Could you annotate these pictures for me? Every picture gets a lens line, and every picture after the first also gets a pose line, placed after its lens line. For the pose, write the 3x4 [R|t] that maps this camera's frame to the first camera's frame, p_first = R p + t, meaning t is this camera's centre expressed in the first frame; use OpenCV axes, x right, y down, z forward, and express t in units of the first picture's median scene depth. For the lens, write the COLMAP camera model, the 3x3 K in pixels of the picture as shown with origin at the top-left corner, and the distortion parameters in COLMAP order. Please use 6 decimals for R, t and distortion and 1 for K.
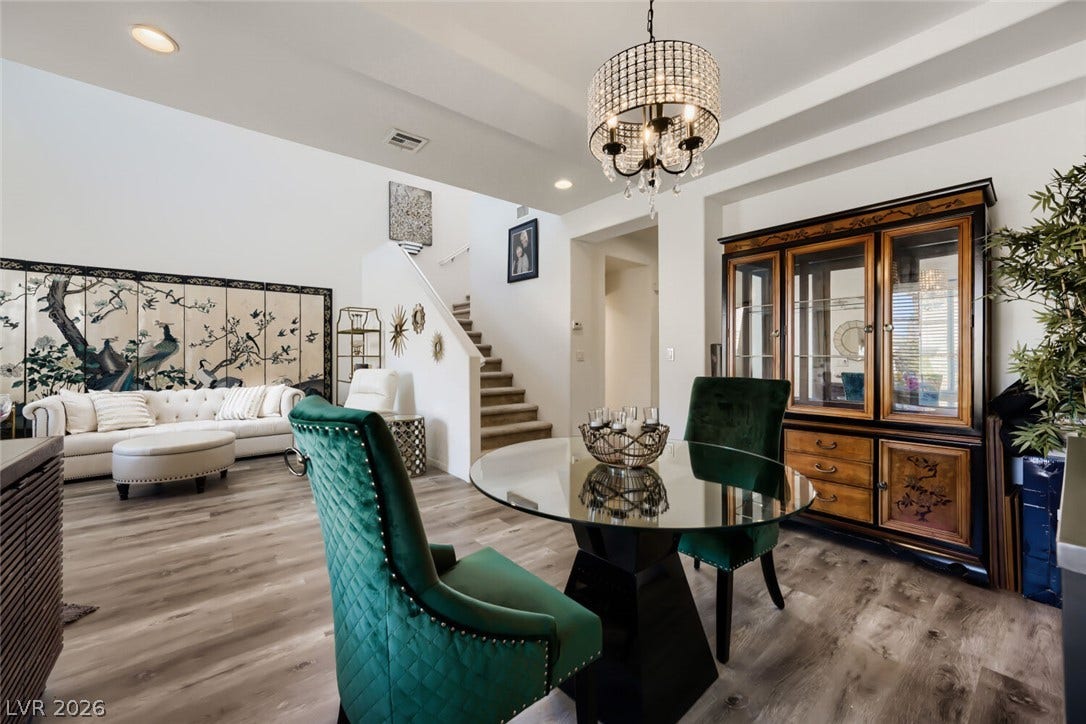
lens RADIAL K [[427.2, 0, 536.9], [0, 427.2, 358.5], [0, 0, 1]] dist [-0.010215, 0.001773]
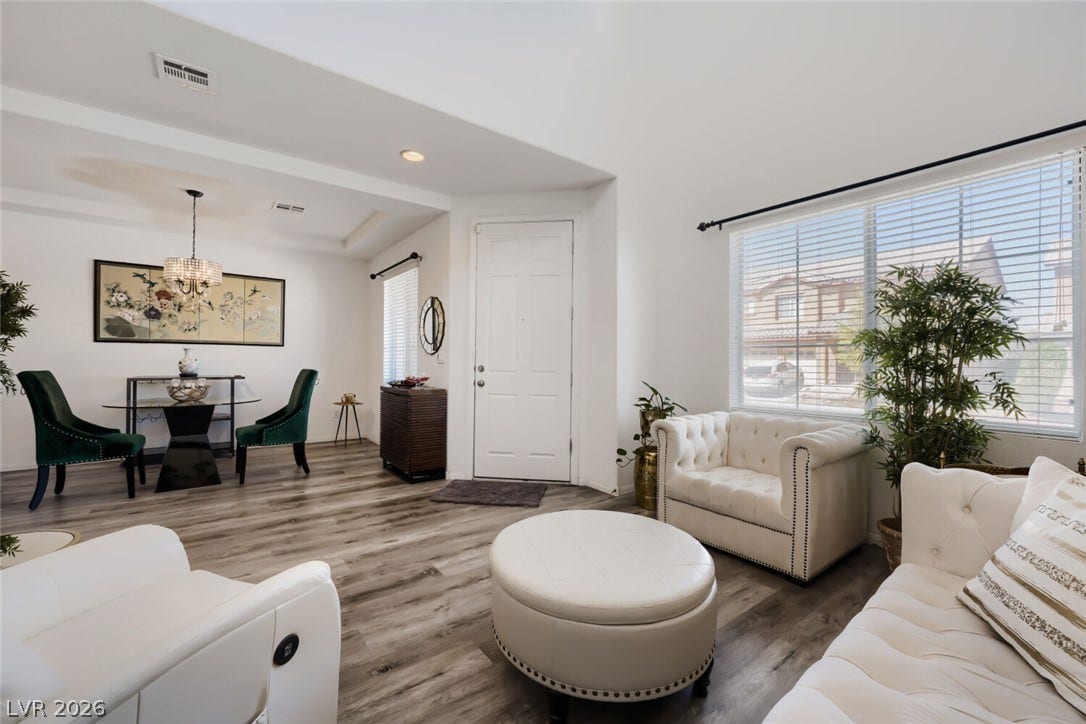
lens RADIAL K [[427.2, 0, 538.7], [0, 427.2, 362.1], [0, 0, 1]] dist [-0.010215, 0.001773]
pose [[-0.999829, -0.007359, 0.016942, -0.613987], [-0.007288, 0.999964, 0.004273, 0.000171], [-0.016973, 0.004149, -0.999847, 1.118257]]
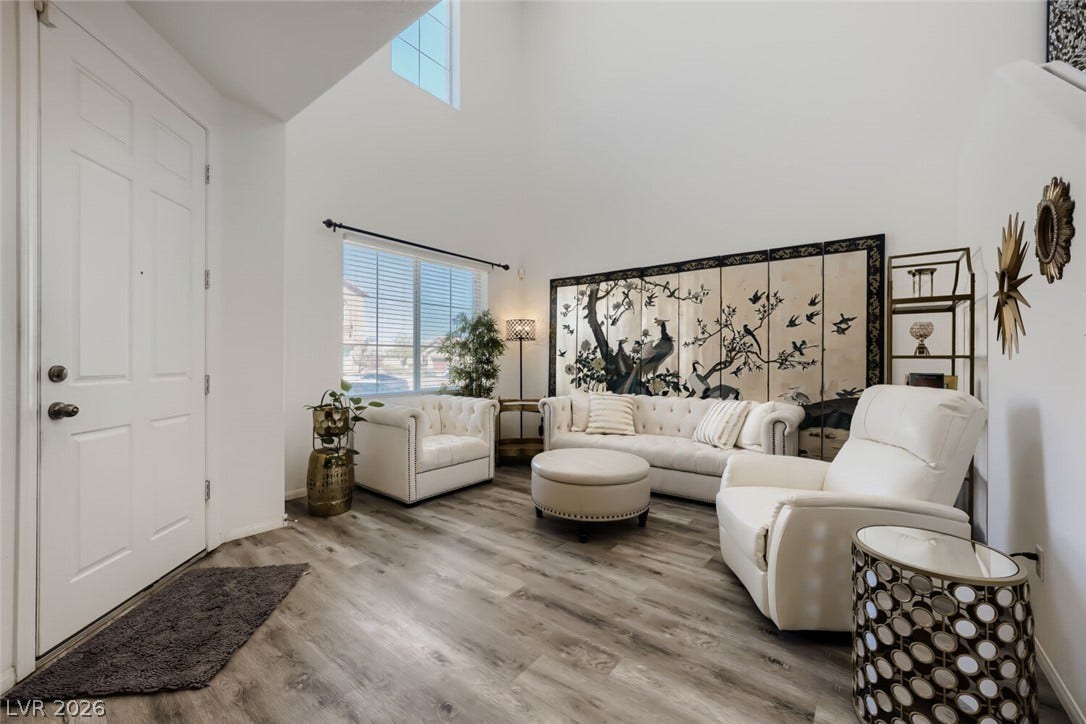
lens RADIAL K [[427.2, 0, 544.1], [0, 427.2, 360.0], [0, 0, 1]] dist [-0.010215, 0.001773]
pose [[0.234105, 0.000438, -0.972211, -0.069811], [-0.010164, 0.999946, -0.001996, 0.003940], [0.972158, 0.010349, 0.234097, 0.567278]]
